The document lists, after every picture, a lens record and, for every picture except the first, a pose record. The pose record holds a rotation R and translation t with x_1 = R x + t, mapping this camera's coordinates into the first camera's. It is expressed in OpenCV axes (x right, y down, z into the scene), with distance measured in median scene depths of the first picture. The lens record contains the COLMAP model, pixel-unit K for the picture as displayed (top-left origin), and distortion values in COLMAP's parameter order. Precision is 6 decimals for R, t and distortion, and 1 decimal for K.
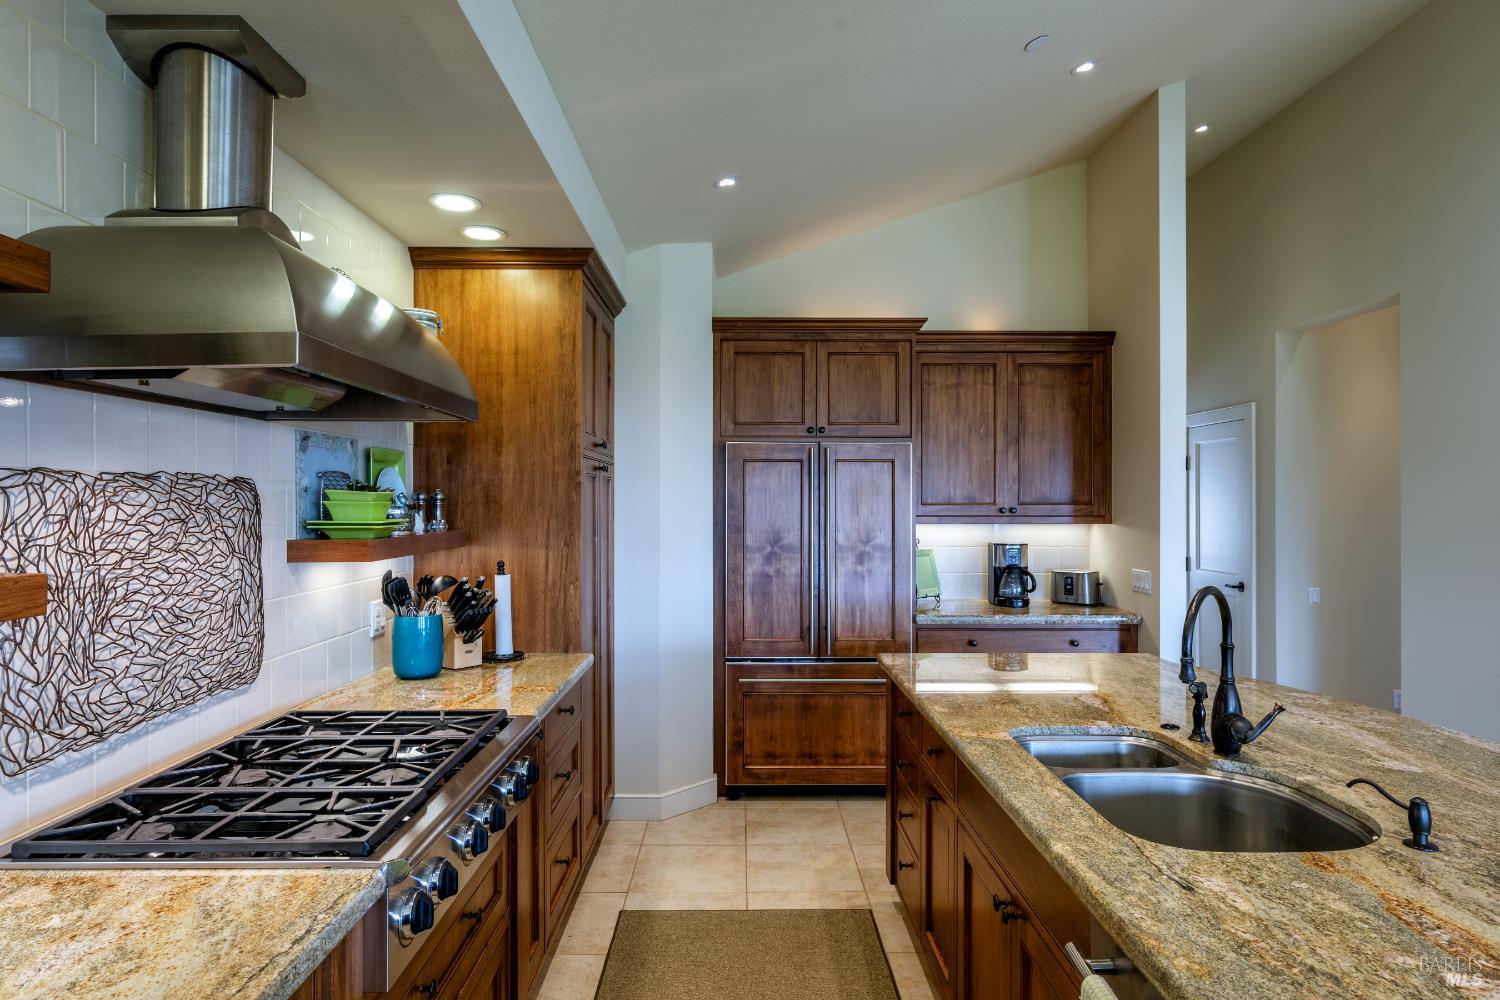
lens RADIAL K [[863.8, 0, 754.3], [0, 863.8, 494.9], [0, 0, 1]] dist [0.005189, -0.000475]
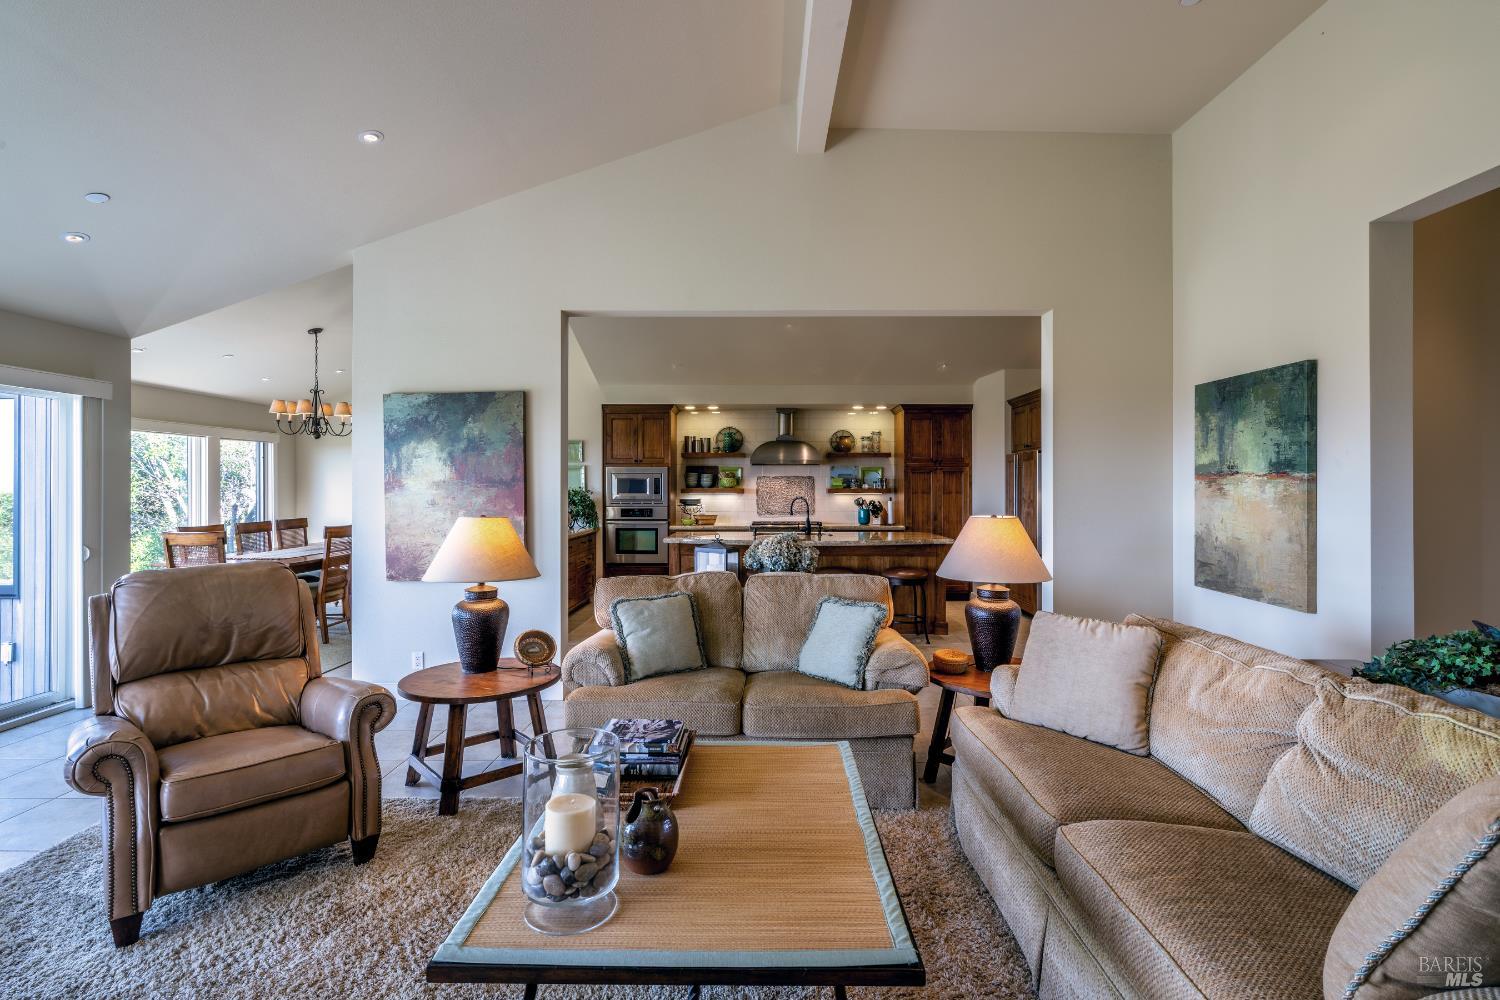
lens RADIAL K [[714.1, 0, 749.2], [0, 714.1, 484.2], [0, 0, 1]] dist [-0.007579, 0.000743]
pose [[-0.043059, -0.005557, -0.999057, 1.862978], [0.008354, 0.999948, -0.005922, 0.024494], [0.999038, -0.008601, -0.043010, 0.386536]]
